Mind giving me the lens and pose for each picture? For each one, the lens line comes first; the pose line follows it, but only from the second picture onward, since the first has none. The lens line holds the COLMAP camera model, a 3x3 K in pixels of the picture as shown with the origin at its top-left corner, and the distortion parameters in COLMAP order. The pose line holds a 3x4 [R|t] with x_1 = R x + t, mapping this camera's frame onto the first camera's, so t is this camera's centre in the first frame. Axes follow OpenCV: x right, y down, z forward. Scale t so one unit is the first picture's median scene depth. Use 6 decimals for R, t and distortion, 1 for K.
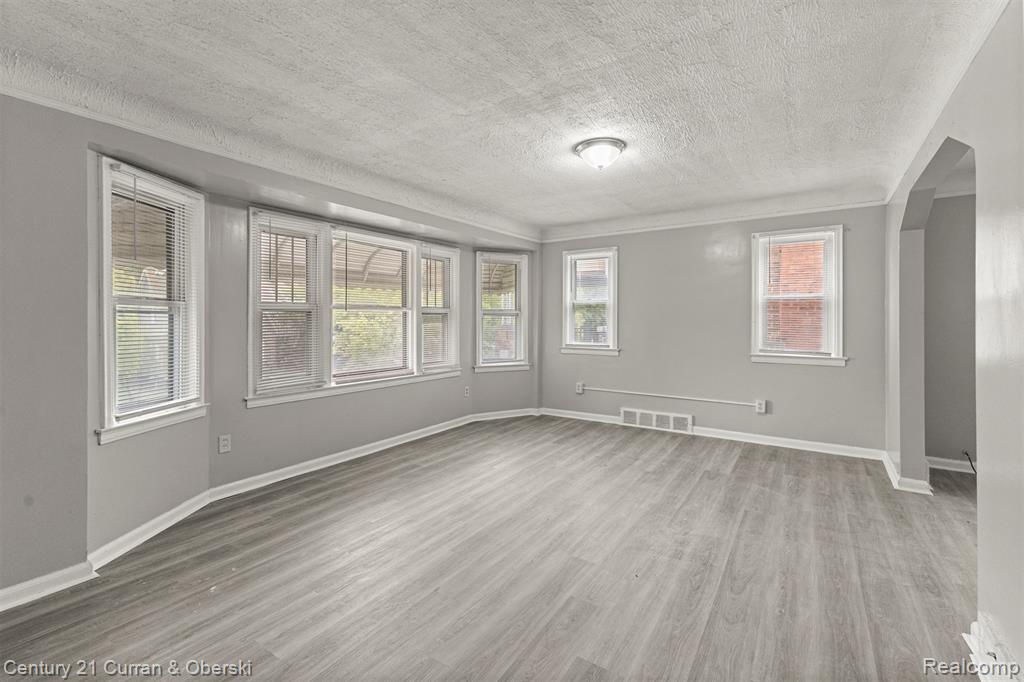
lens RADIAL K [[444.0, 0, 508.2], [0, 444.0, 325.1], [0, 0, 1]] dist [0.016528, 0.001200]
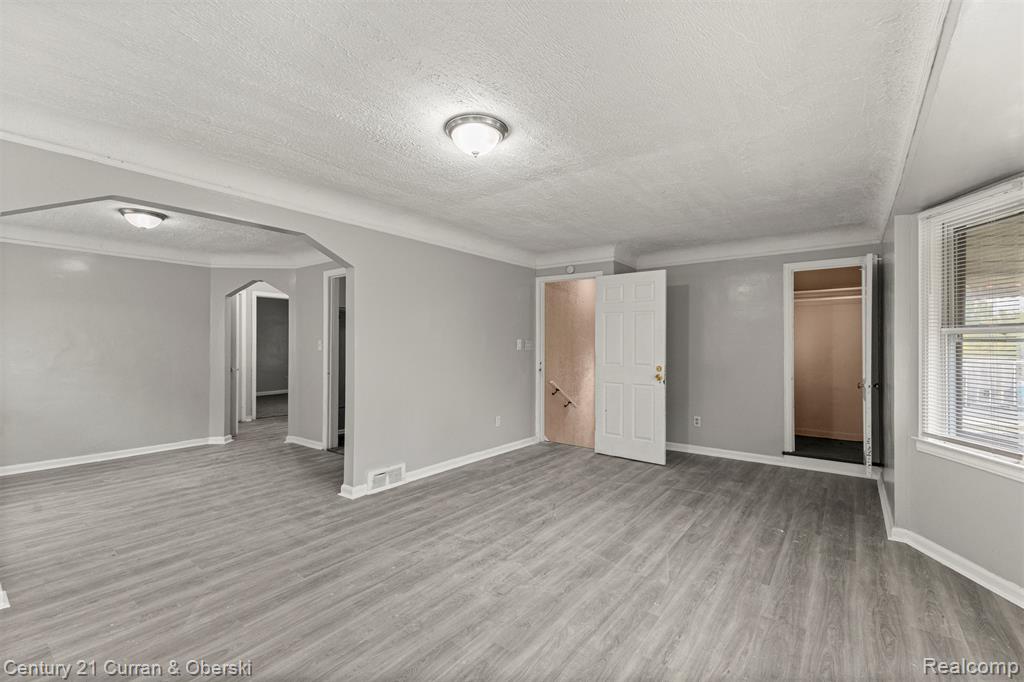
lens RADIAL K [[444.0, 0, 506.0], [0, 444.0, 339.7], [0, 0, 1]] dist [0.016528, 0.001200]
pose [[-0.997997, 0.001130, 0.063251, 0.093151], [0.001041, 0.999998, -0.001442, -0.023164], [-0.063252, -0.001374, -0.997997, 1.604641]]
